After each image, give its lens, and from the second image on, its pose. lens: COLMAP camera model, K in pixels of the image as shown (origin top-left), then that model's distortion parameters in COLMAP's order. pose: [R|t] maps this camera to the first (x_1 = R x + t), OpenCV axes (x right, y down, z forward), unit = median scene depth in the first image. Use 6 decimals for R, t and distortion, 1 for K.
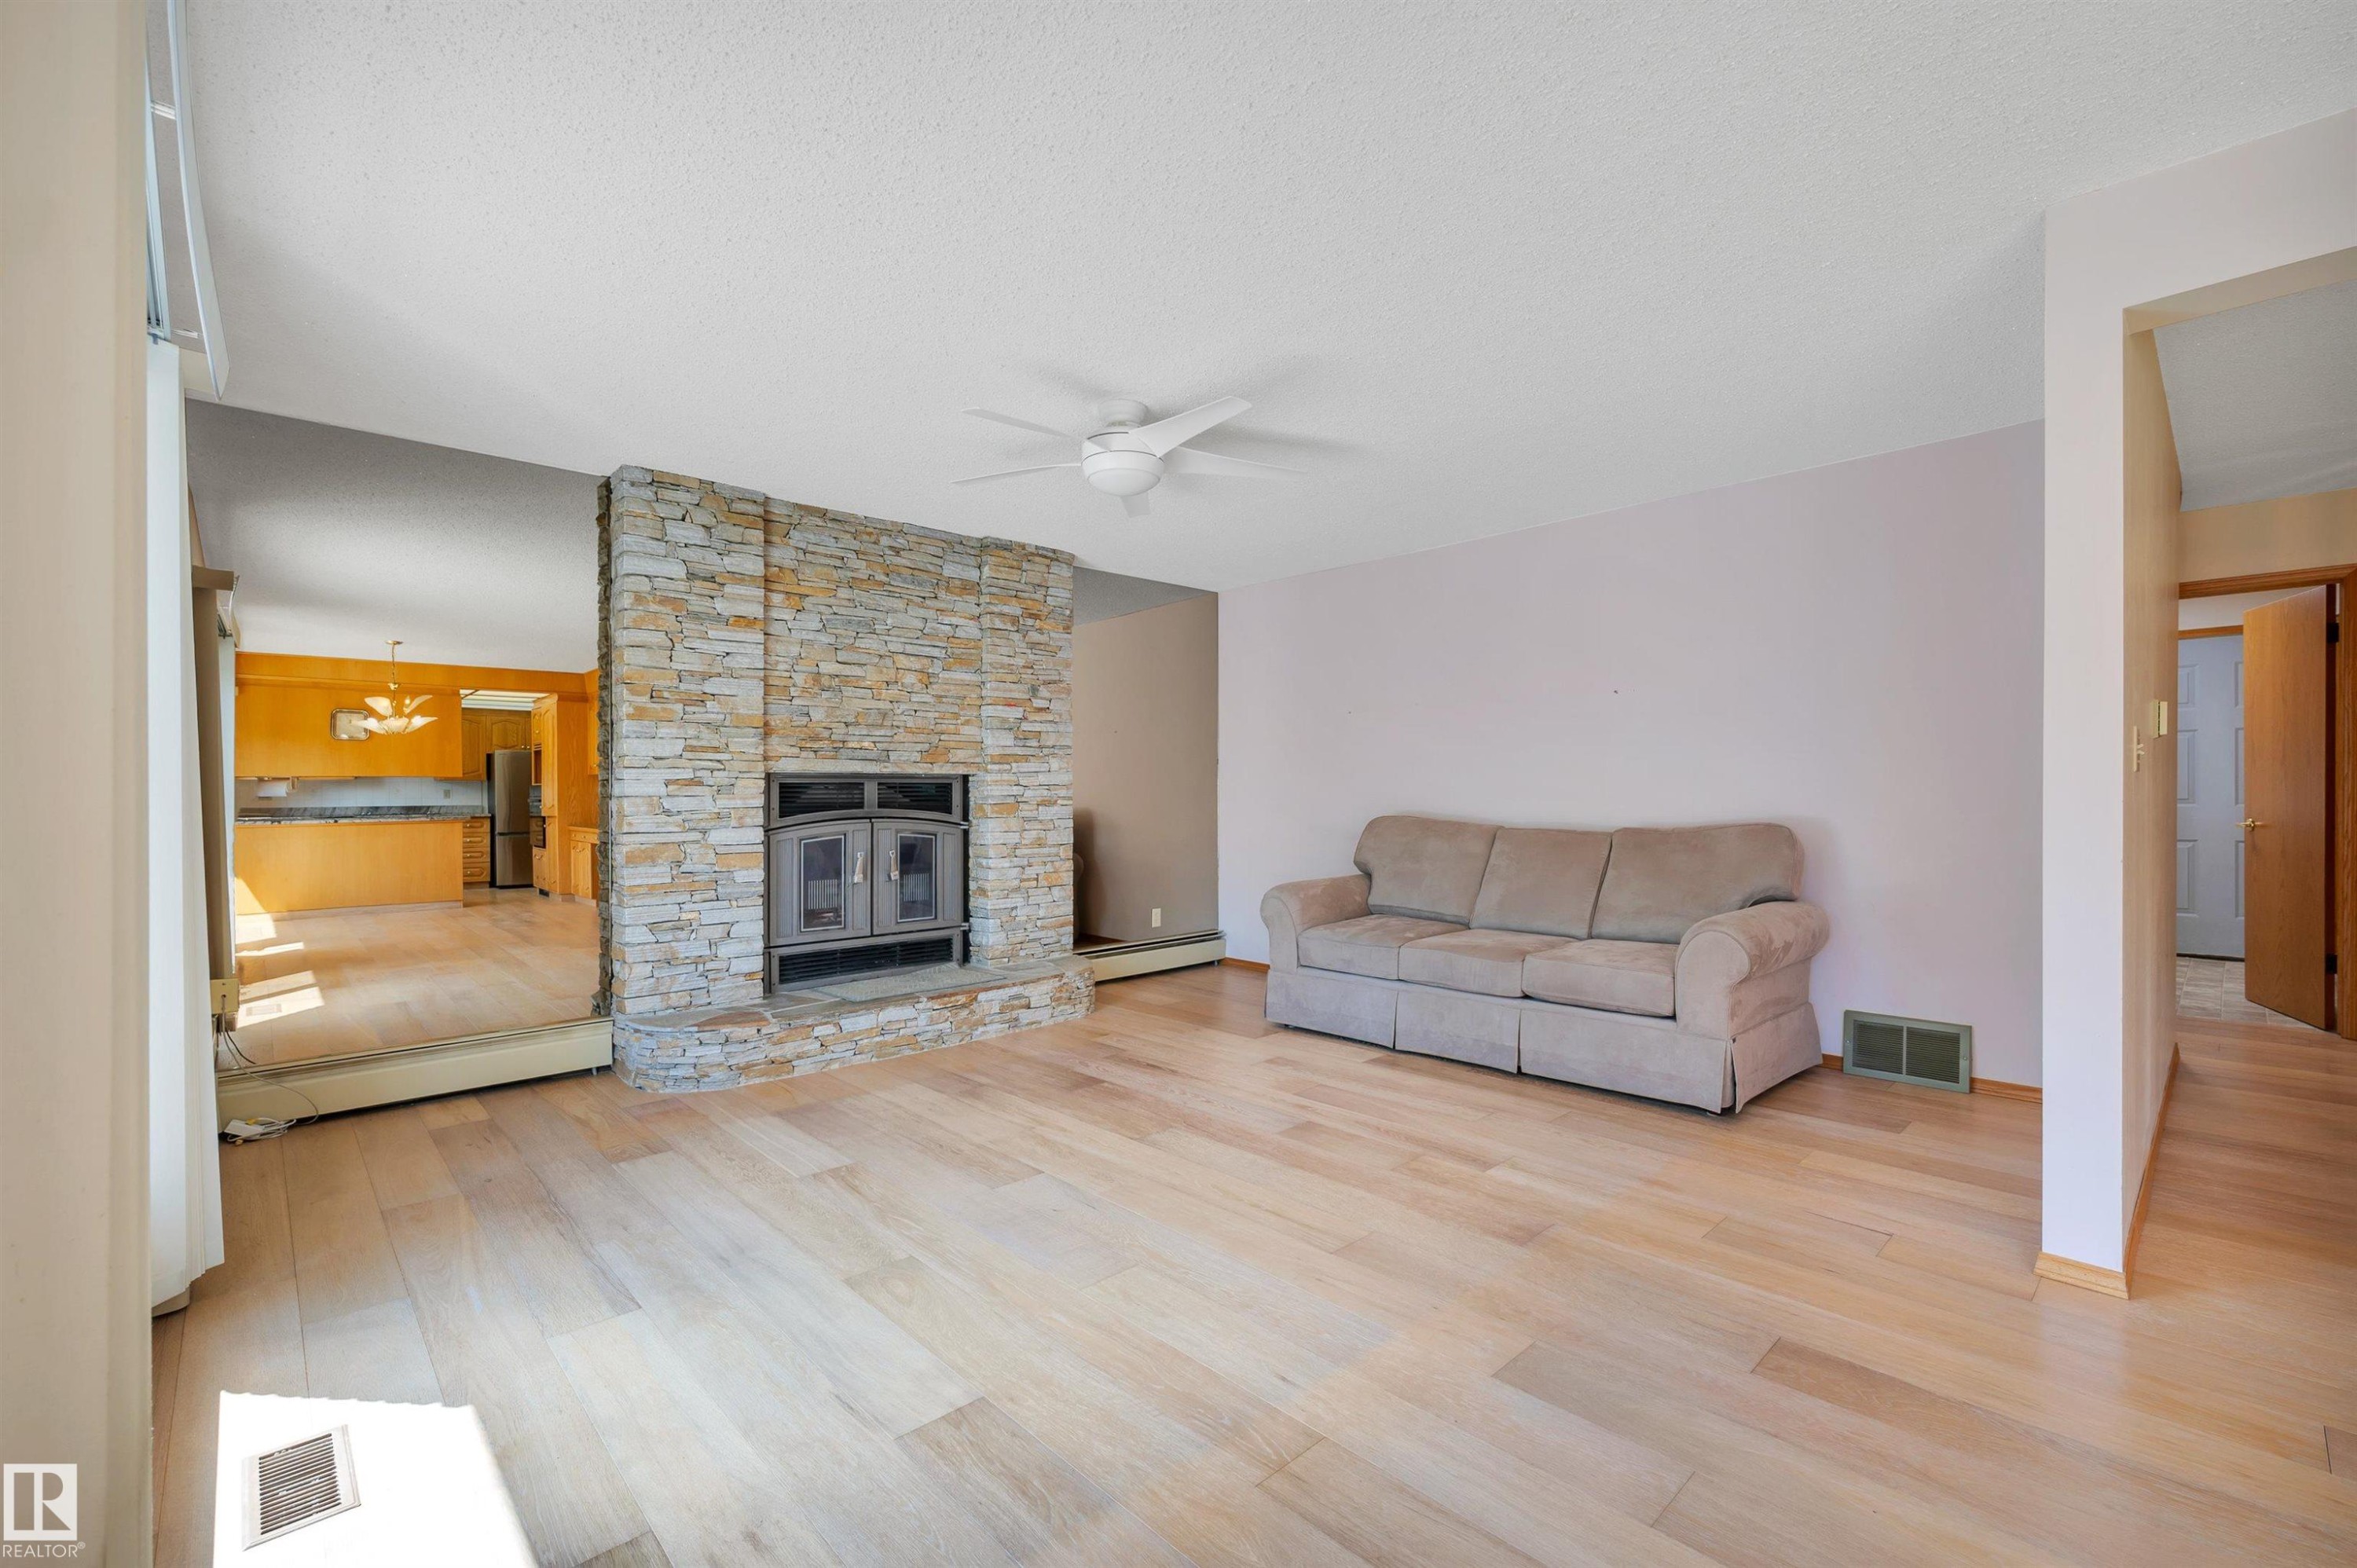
lens RADIAL K [[988.3, 0, 1198.1], [0, 988.3, 811.6], [0, 0, 1]] dist [0.001960, -0.001221]
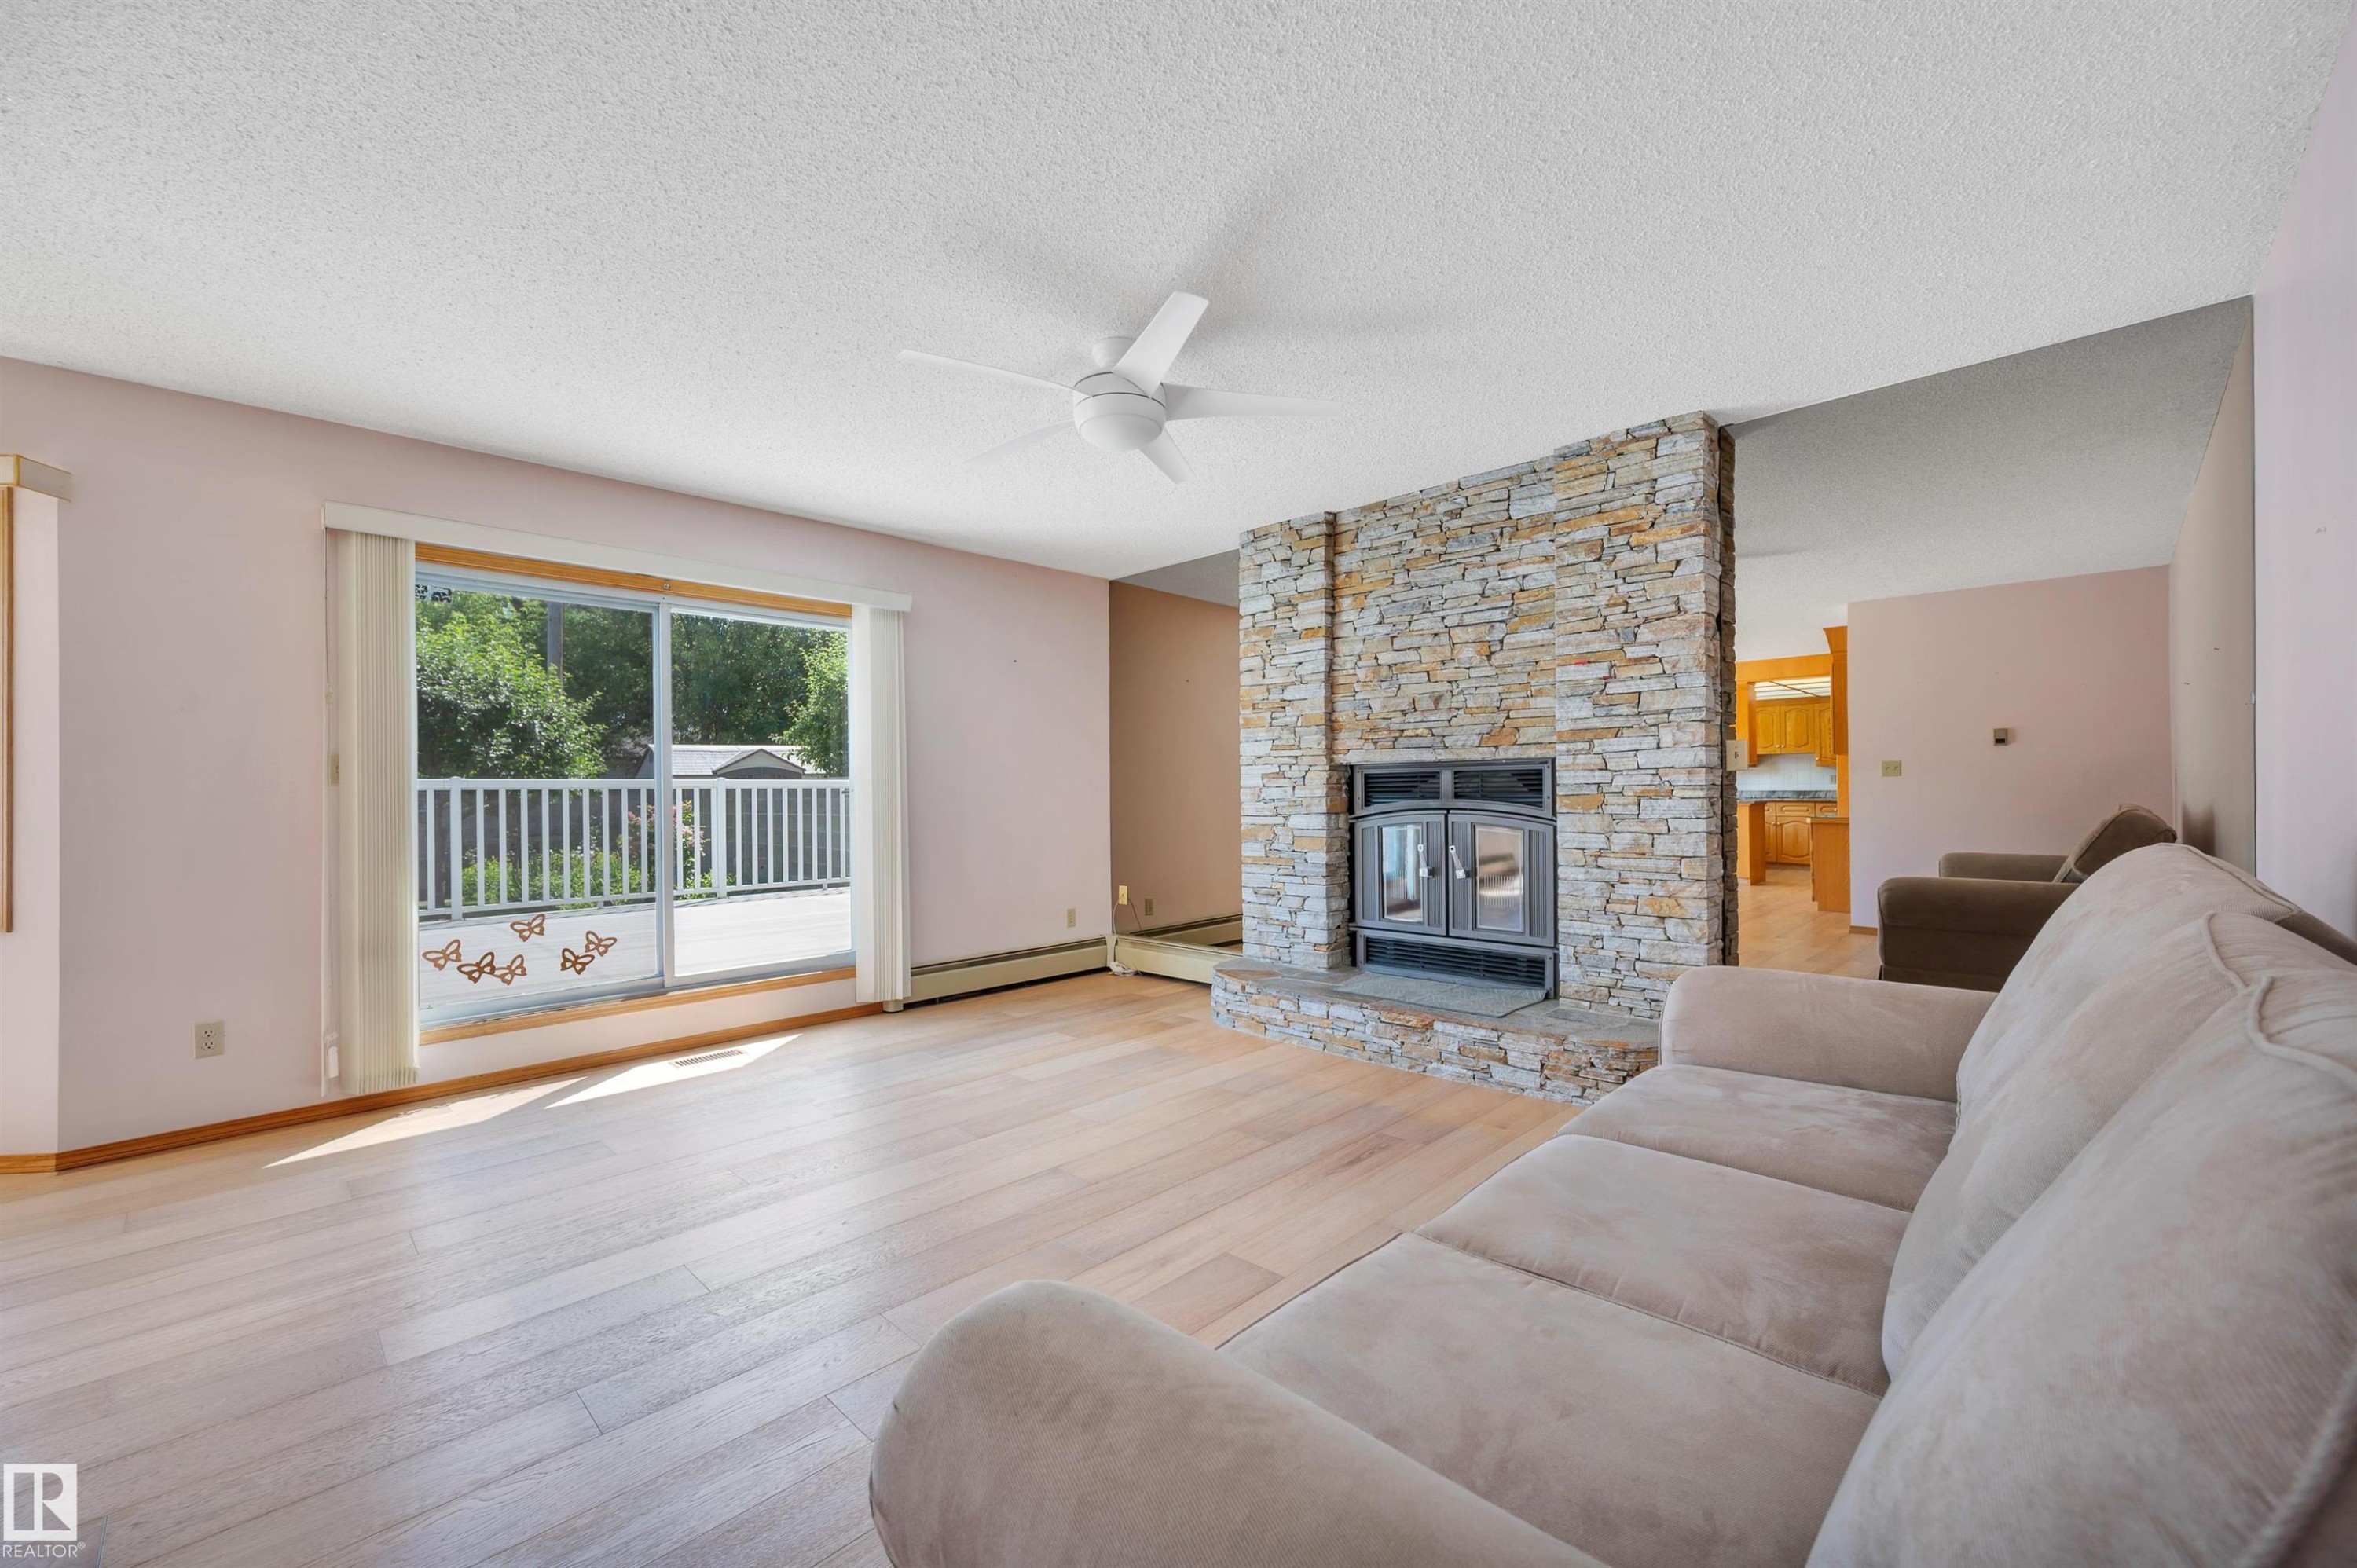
lens RADIAL K [[934.3, 0, 1199.0], [0, 934.3, 791.6], [0, 0, 1]] dist [-0.001377, 0.000152]
pose [[0.049492, 0.008802, -0.998736, 0.561386], [-0.004482, 0.999953, 0.008590, -0.017315], [0.998764, 0.004051, 0.049529, 0.761550]]
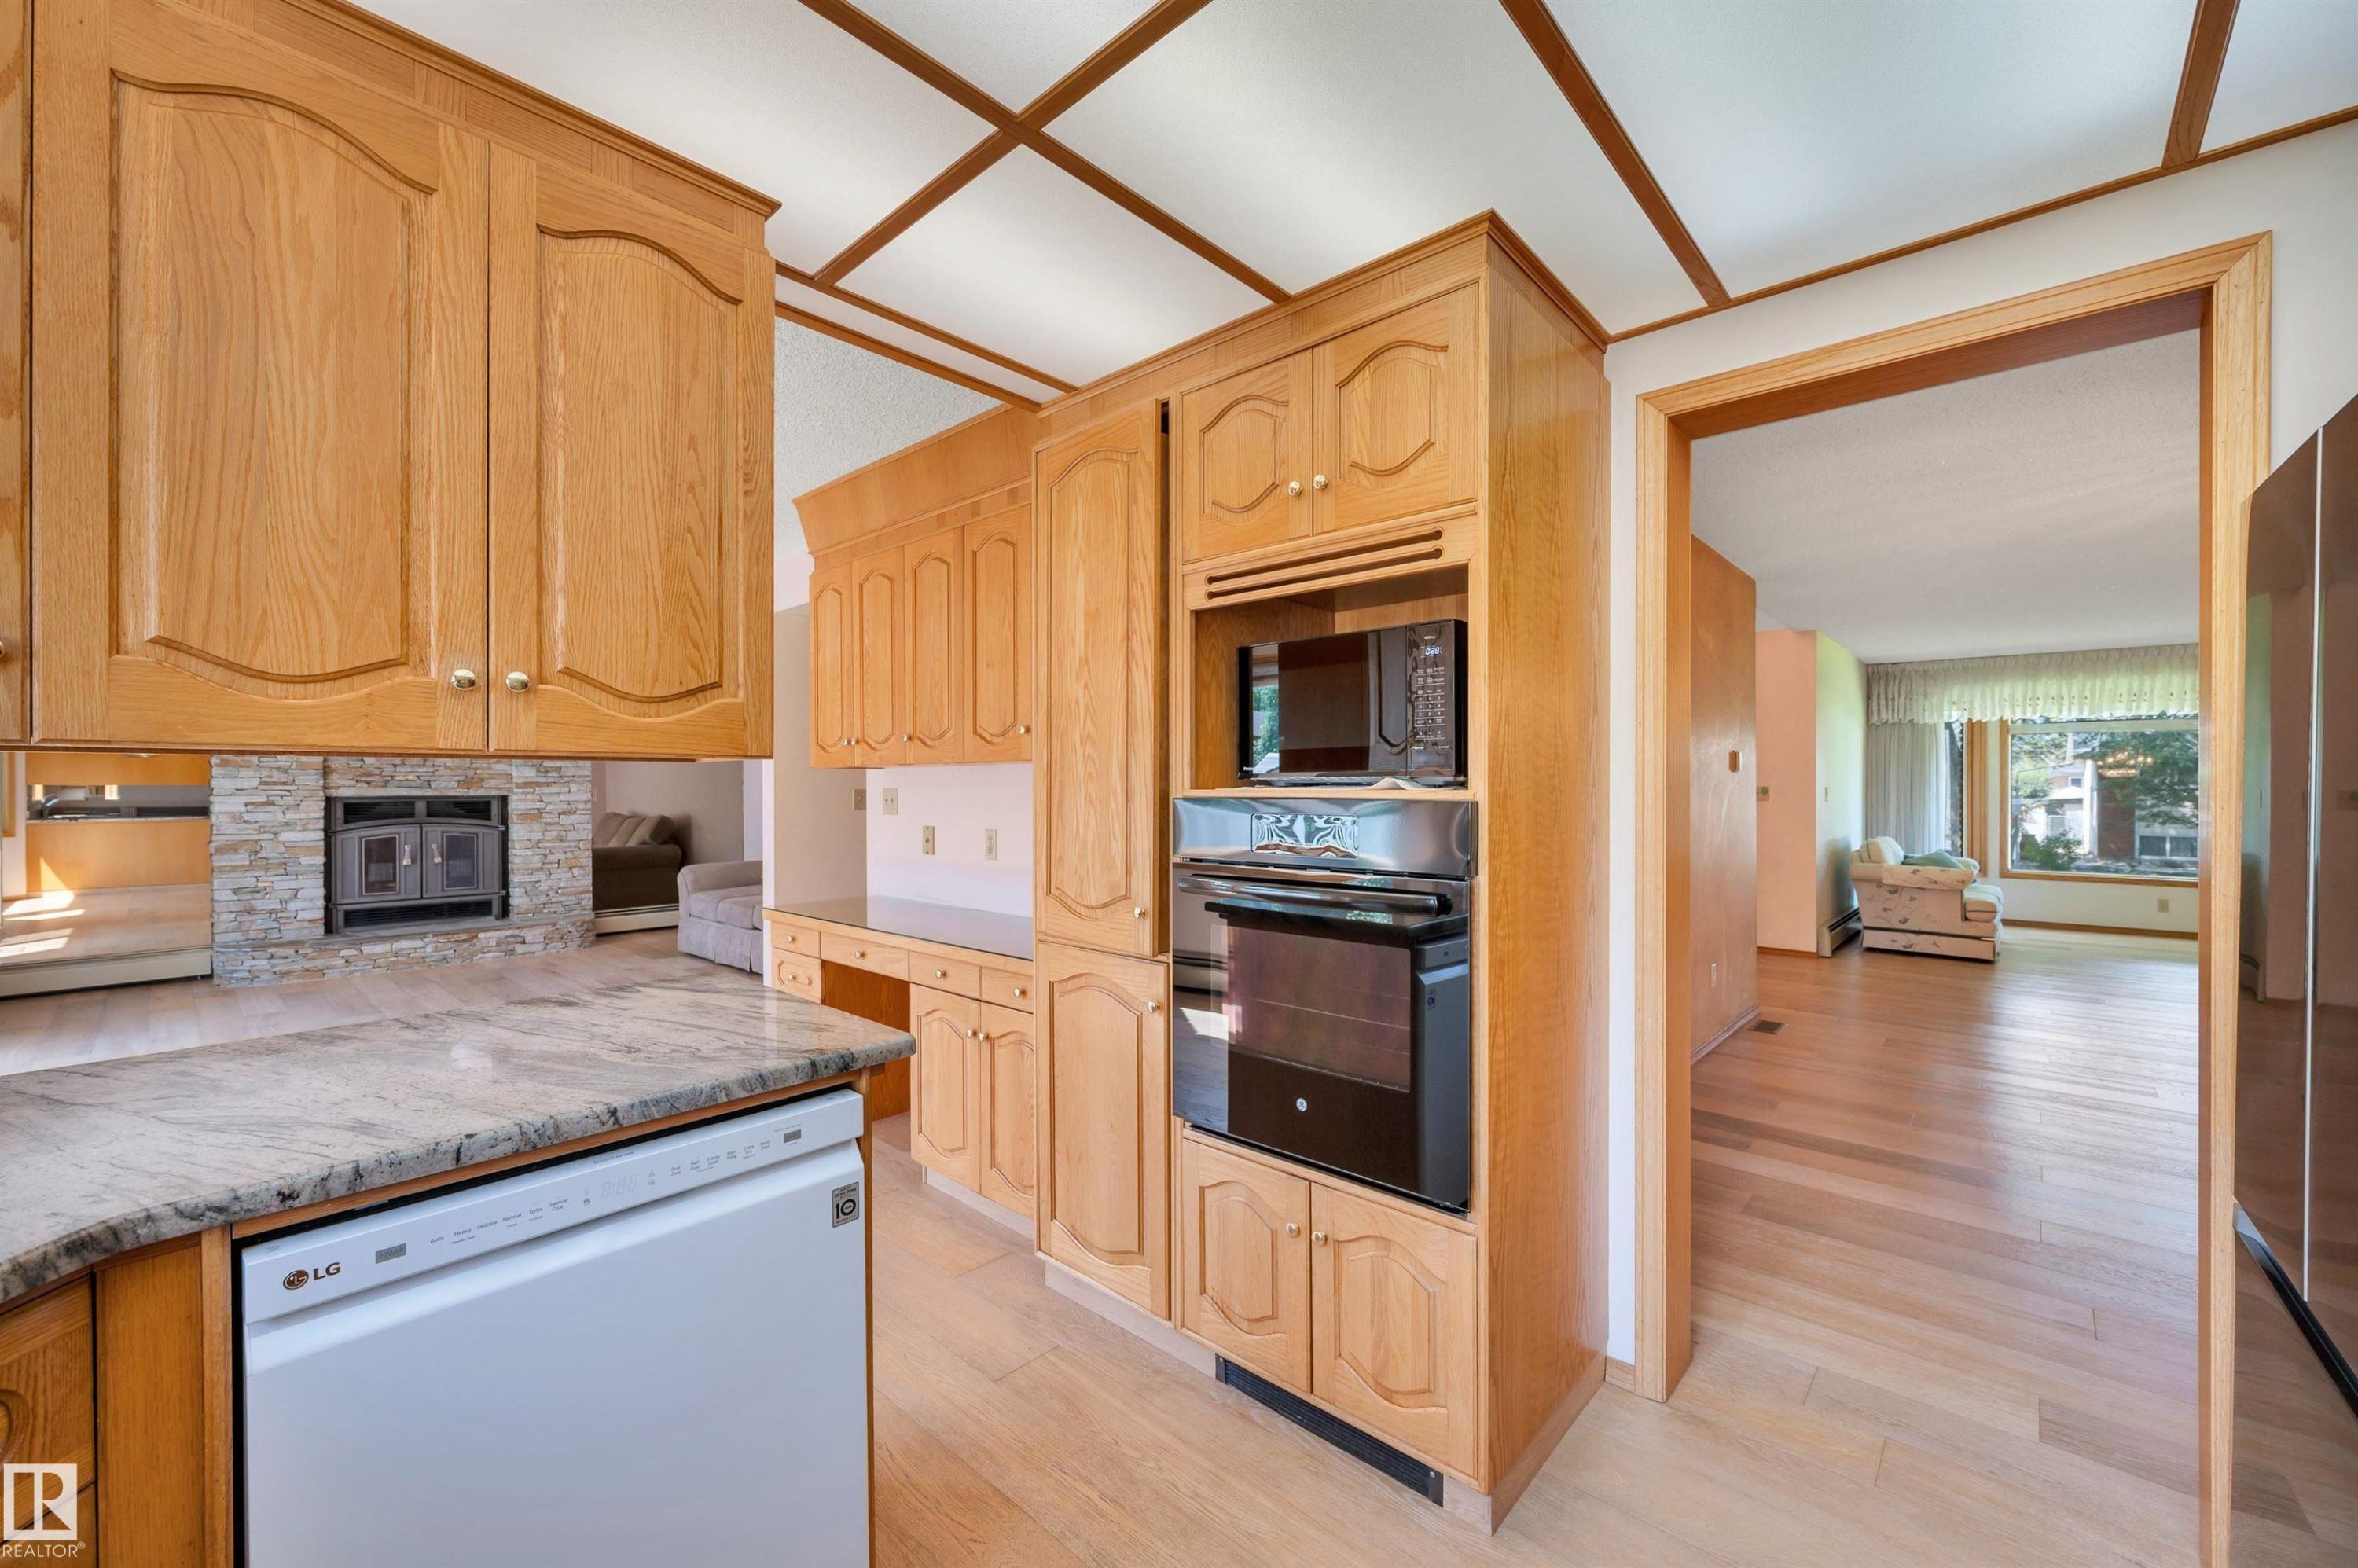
lens RADIAL K [[934.7, 0, 1185.1], [0, 934.7, 806.4], [0, 0, 1]] dist [-0.001377, 0.000152]
pose [[0.998139, 0.002388, 0.060931, 0.834742], [-0.002628, 0.999989, 0.003853, -0.031678], [-0.060921, -0.004006, 0.998135, -0.587553]]
